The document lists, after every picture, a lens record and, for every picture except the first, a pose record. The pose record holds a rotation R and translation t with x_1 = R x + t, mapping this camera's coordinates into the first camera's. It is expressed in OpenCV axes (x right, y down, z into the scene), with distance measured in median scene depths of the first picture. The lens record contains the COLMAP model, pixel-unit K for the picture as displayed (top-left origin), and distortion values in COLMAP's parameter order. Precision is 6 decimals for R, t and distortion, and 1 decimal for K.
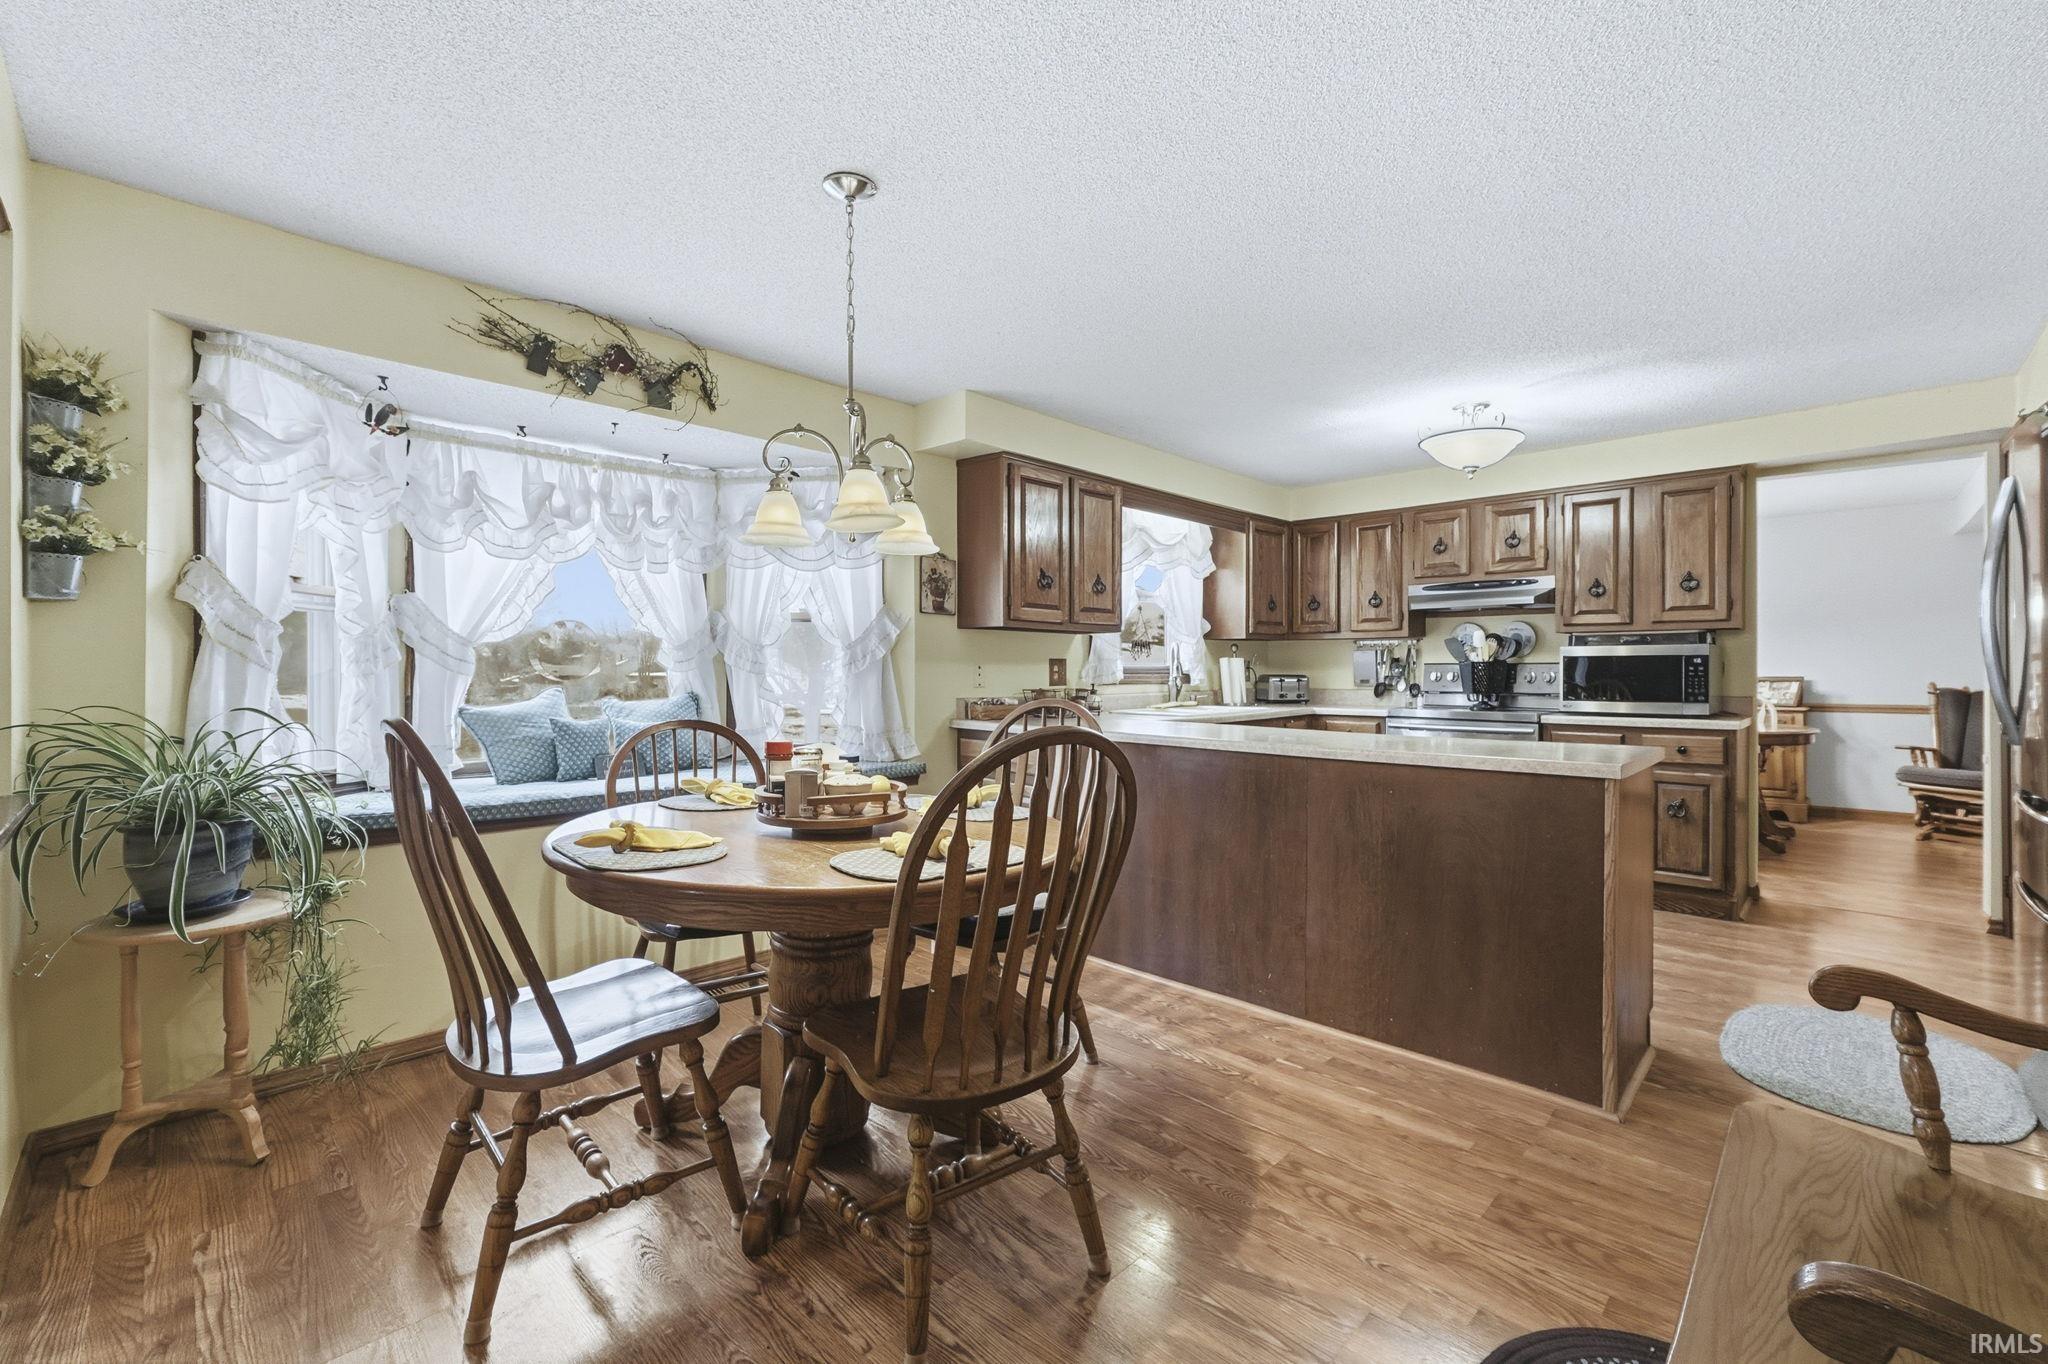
lens RADIAL K [[866.2, 0, 1024.9], [0, 866.2, 671.1], [0, 0, 1]] dist [-0.015350, 0.003952]
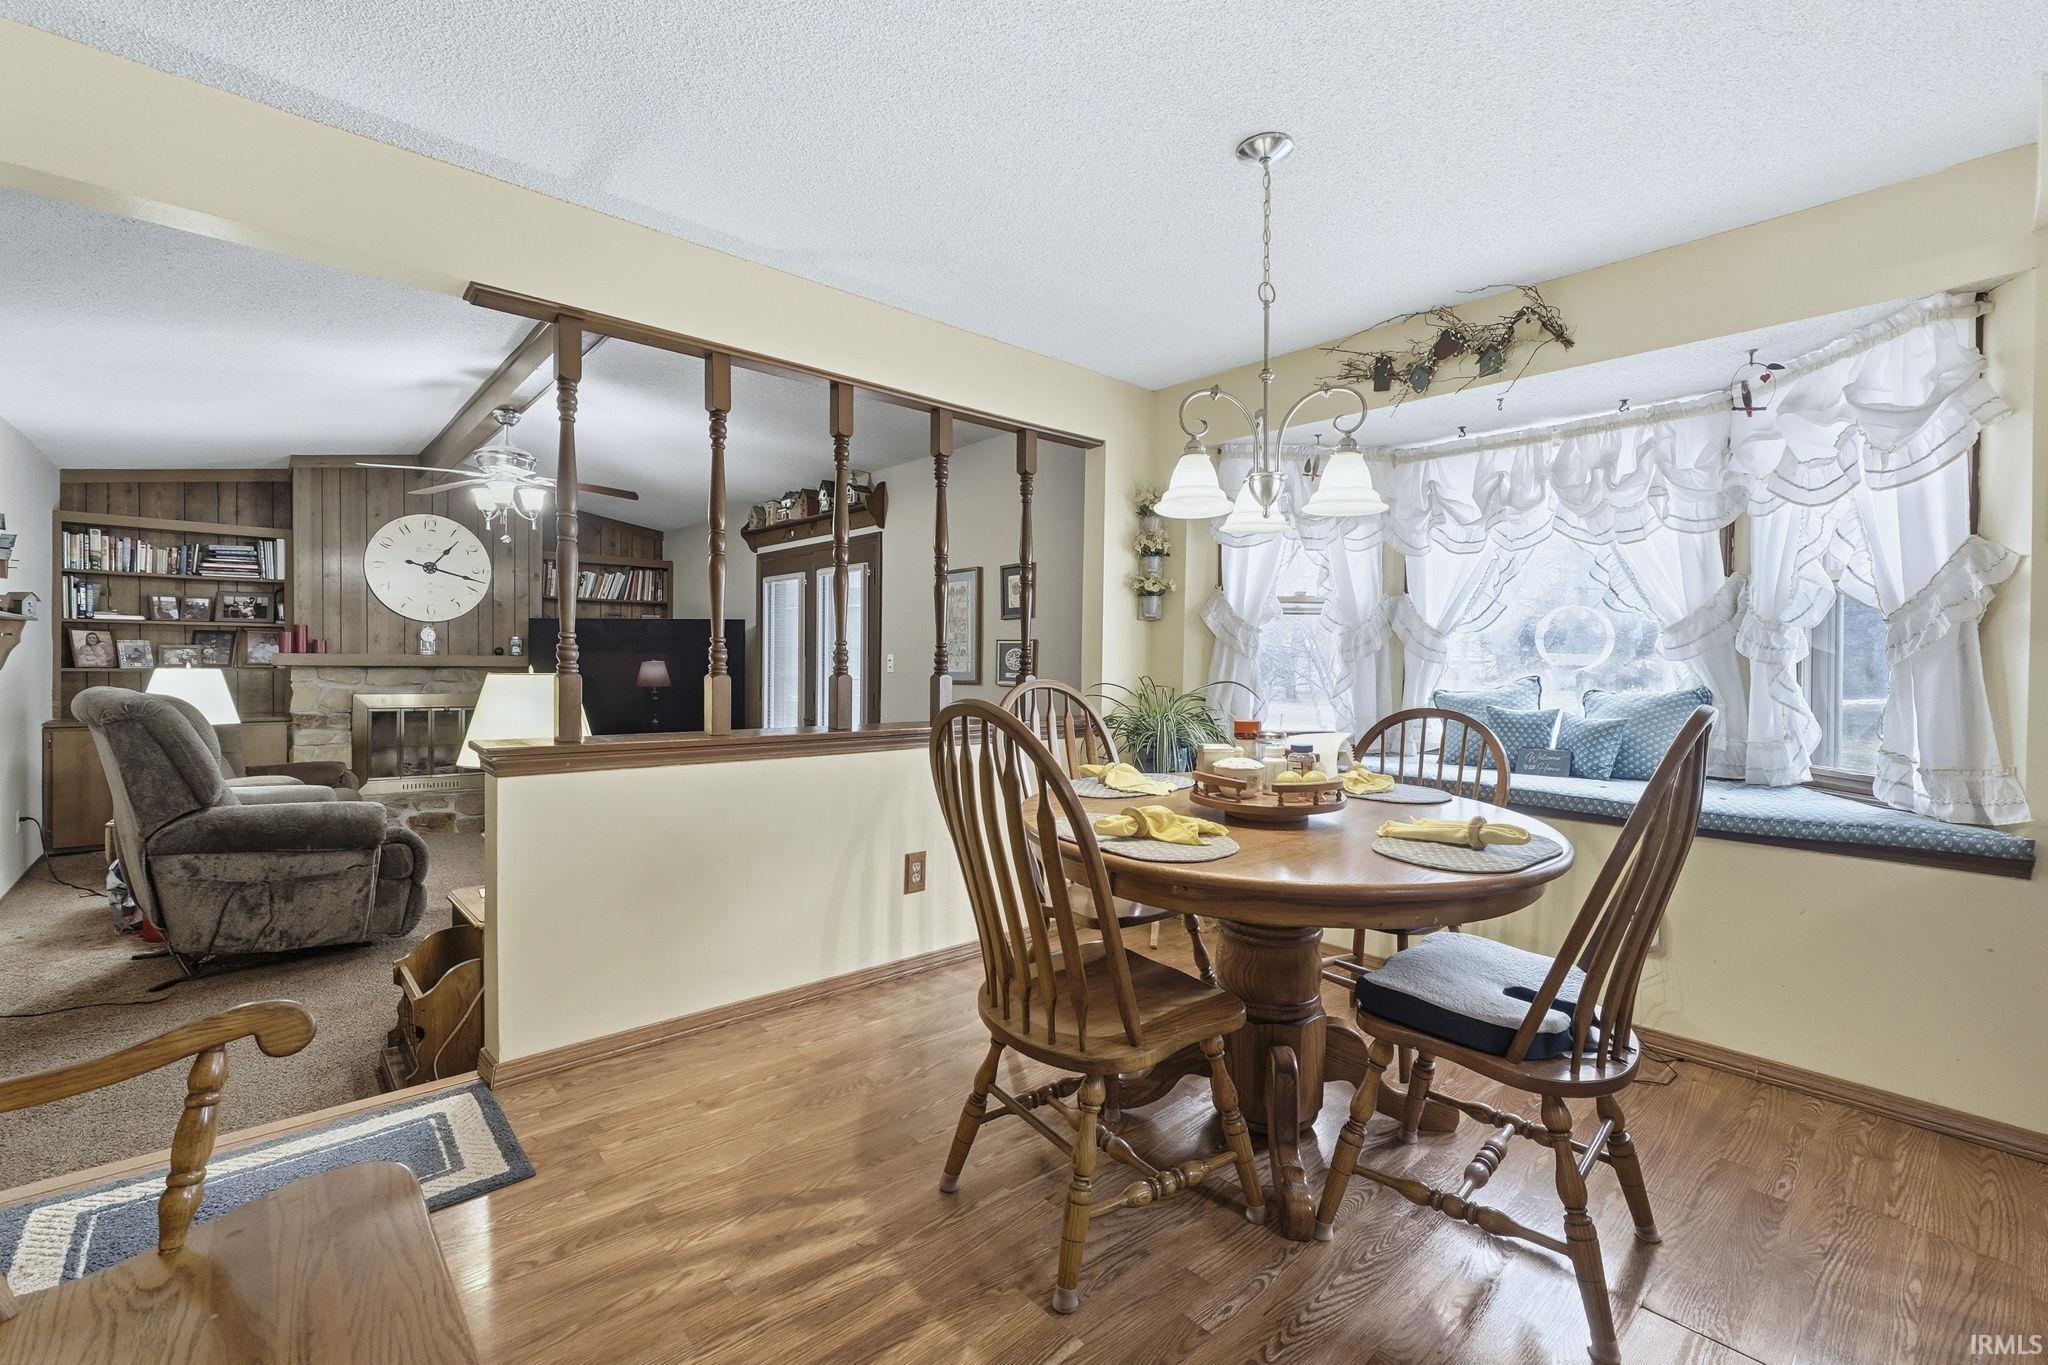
lens RADIAL K [[866.2, 0, 1015.0], [0, 866.2, 666.5], [0, 0, 1]] dist [-0.015350, 0.003952]
pose [[-0.062338, 0.006856, -0.998032, 0.349060], [-0.005276, 0.999960, 0.007199, 0.002975], [0.998041, 0.005714, -0.062299, 0.359255]]
